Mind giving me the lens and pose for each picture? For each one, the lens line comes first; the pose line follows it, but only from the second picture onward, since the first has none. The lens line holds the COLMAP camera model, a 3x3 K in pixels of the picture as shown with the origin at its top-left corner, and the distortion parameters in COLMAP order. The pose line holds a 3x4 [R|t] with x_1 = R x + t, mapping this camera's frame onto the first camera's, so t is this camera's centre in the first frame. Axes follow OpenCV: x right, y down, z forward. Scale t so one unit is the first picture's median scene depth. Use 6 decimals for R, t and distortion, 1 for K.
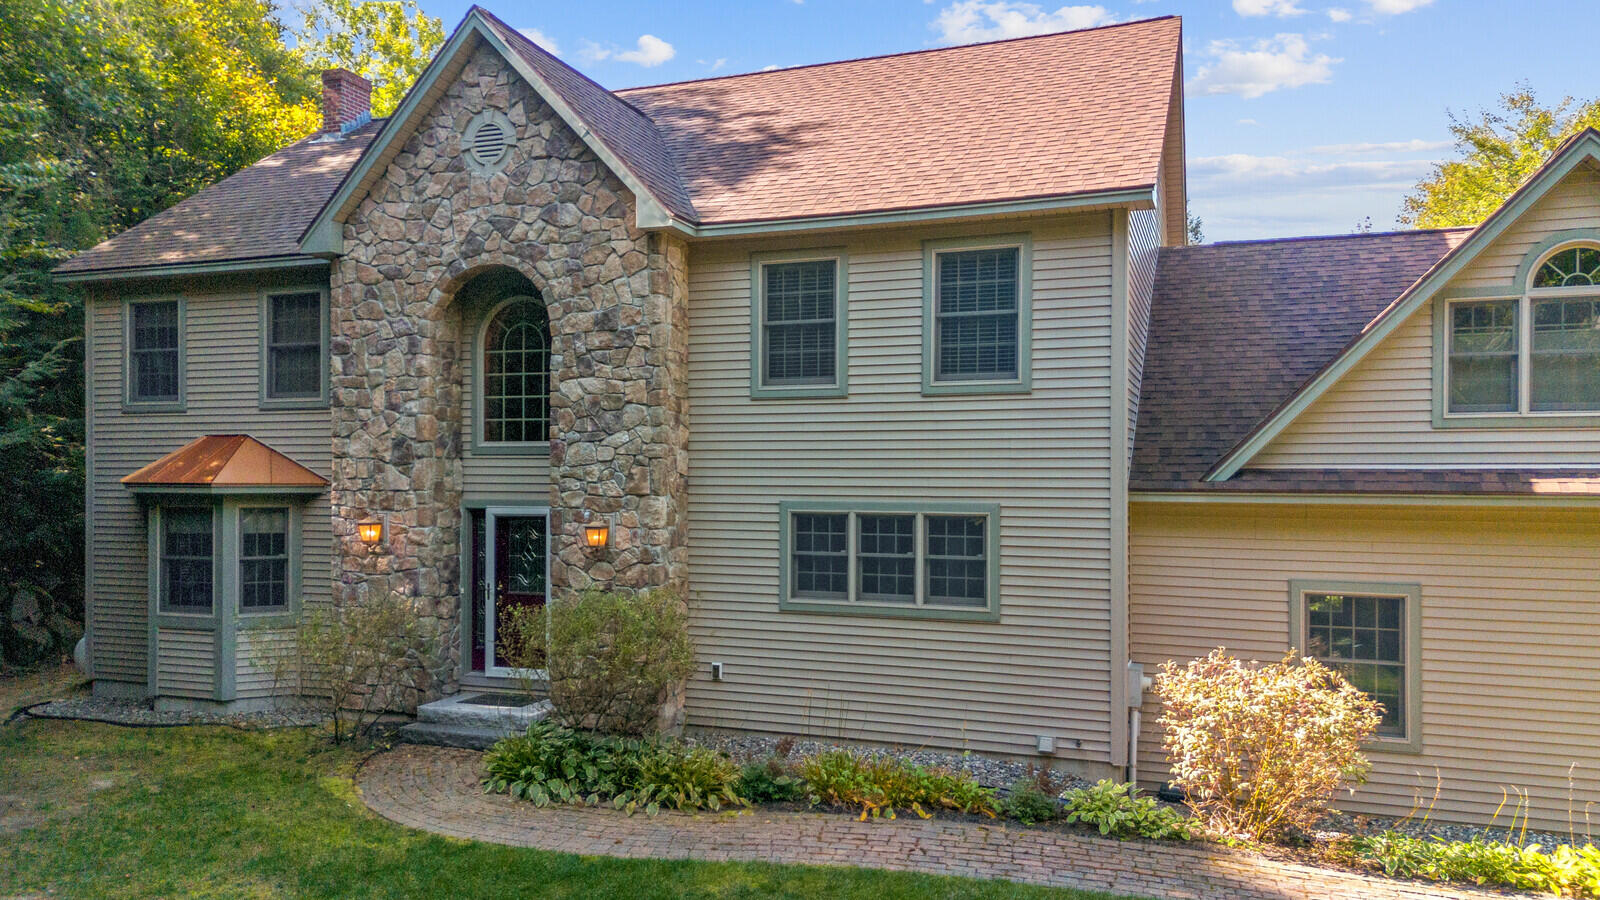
lens RADIAL K [[1169.8, 0, 717.7], [0, 1169.8, 487.2], [0, 0, 1]] dist [0.083594, -0.088013]
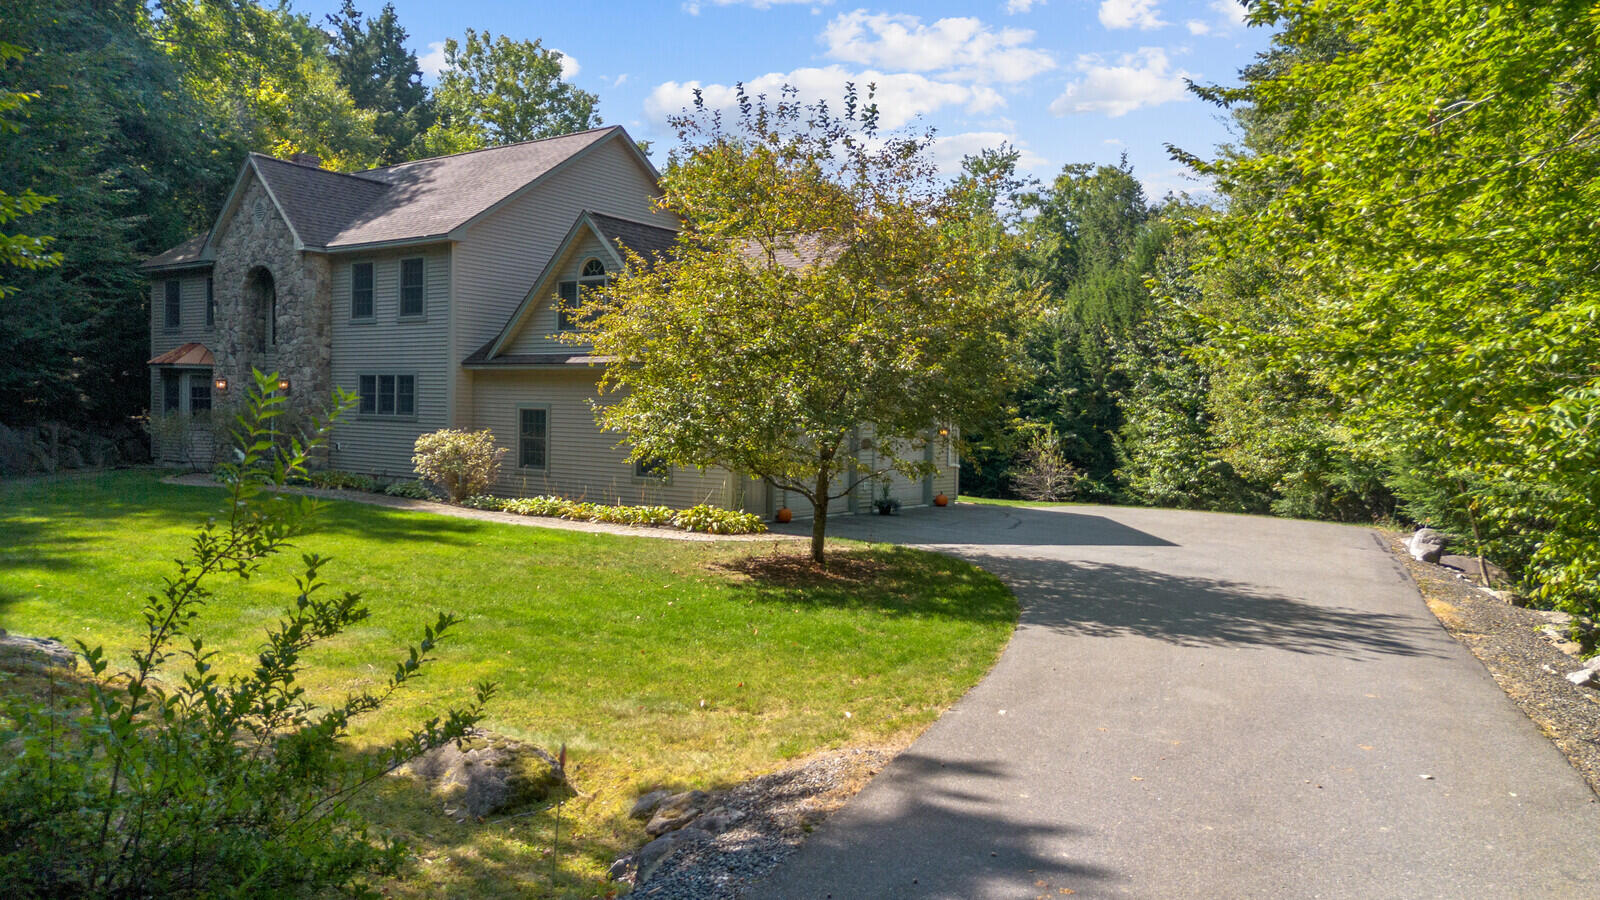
lens RADIAL K [[1129.4, 0, 800.0], [0, 1129.4, 450.0], [0, 0, 1]] dist [0.074393, -0.061975]
pose [[0.964825, 0.026557, -0.261548, 1.433883], [-0.021575, 0.999527, 0.021902, 0.097255], [0.262006, -0.015489, 0.964942, -0.880045]]
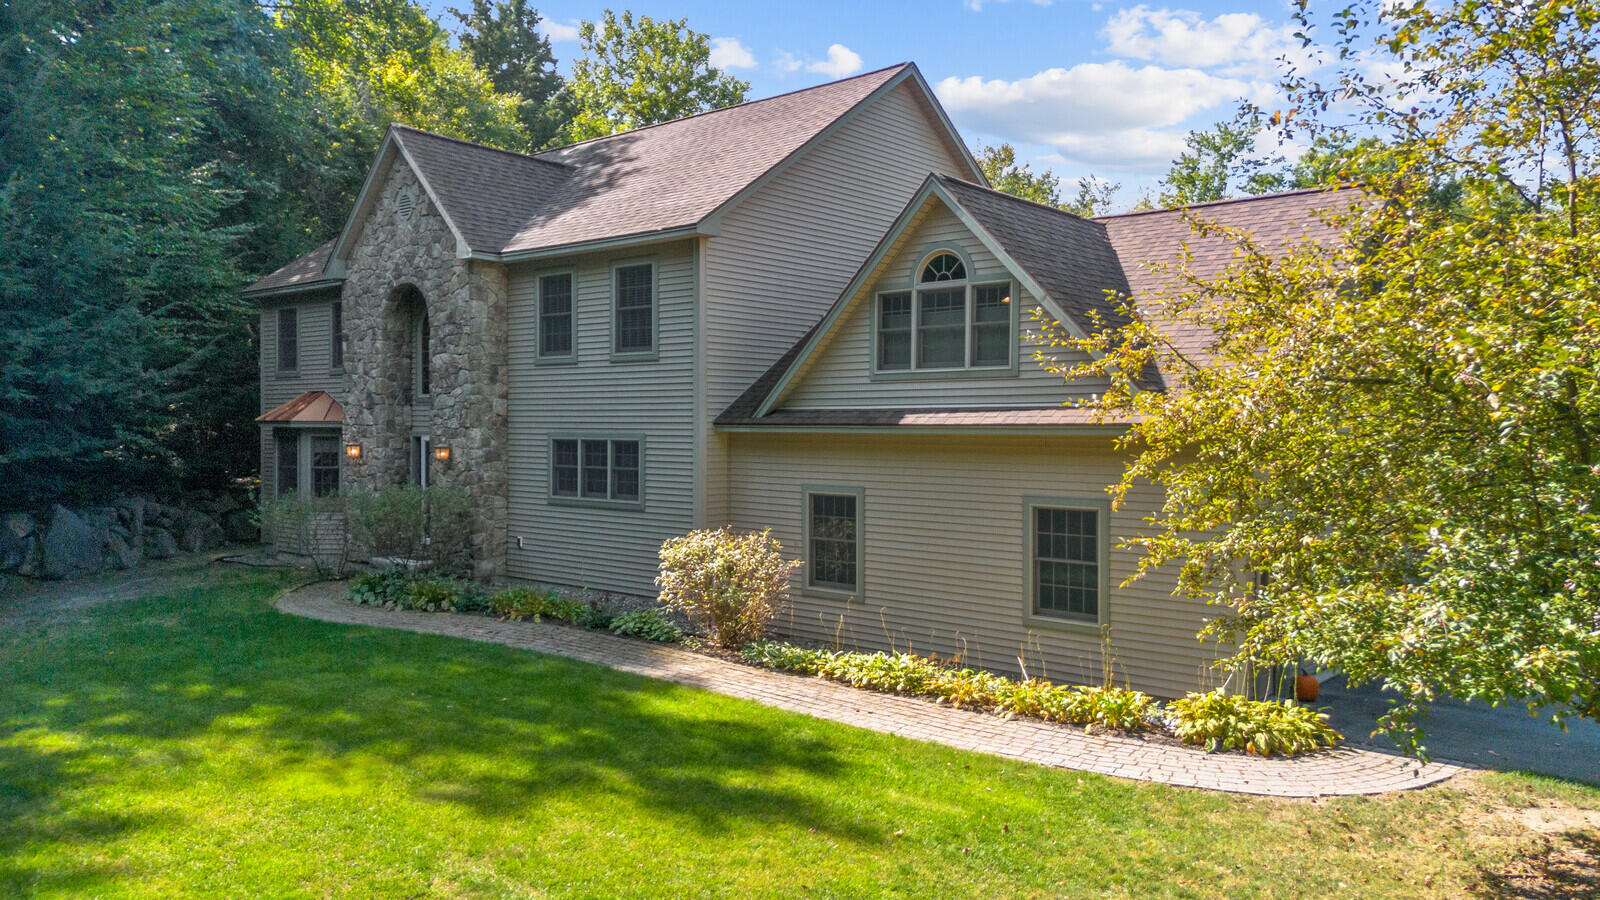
lens RADIAL K [[1136.1, 0, 803.6], [0, 1136.1, 446.5], [0, 0, 1]] dist [0.076697, -0.074338]
pose [[0.942842, 0.007502, -0.333156, 0.860026], [-0.004425, 0.999940, 0.009993, 0.014604], [0.333211, -0.007948, 0.942819, -0.295174]]
